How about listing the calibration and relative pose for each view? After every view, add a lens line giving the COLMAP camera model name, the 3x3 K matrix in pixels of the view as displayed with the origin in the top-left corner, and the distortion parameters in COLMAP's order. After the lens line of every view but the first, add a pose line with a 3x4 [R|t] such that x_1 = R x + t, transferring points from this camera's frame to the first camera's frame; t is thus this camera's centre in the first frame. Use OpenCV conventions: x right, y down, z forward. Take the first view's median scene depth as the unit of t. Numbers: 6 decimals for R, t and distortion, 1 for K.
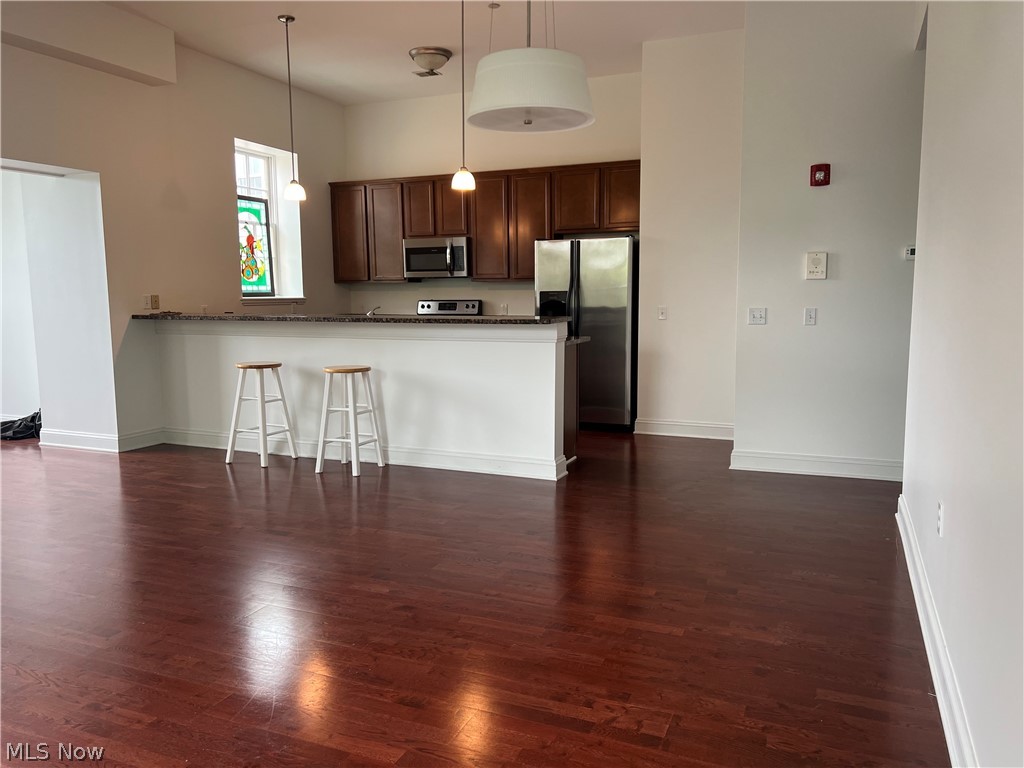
lens RADIAL K [[786.9, 0, 512.6], [0, 786.9, 395.5], [0, 0, 1]] dist [0.160672, -0.289905]
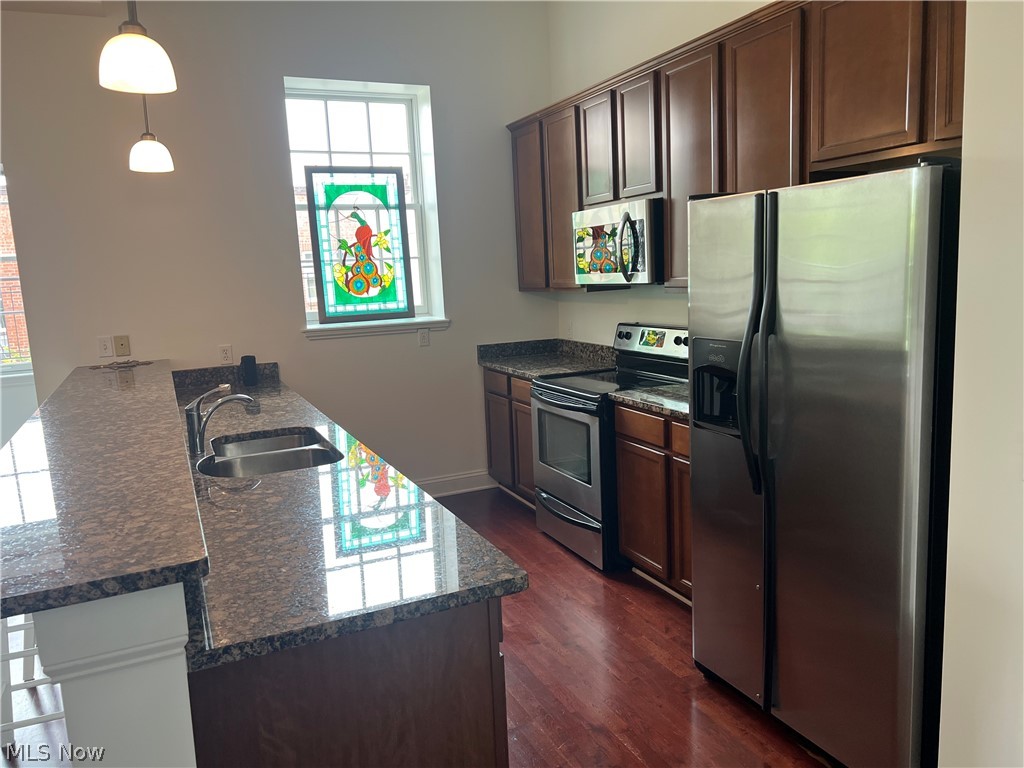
lens RADIAL K [[786.9, 0, 512.6], [0, 786.9, 395.5], [0, 0, 1]] dist [0.160672, -0.289905]
pose [[0.741429, 0.083814, -0.665776, 0.204408], [-0.053713, 0.996398, 0.065619, -0.109579], [0.668878, -0.012891, 0.743261, 0.585182]]
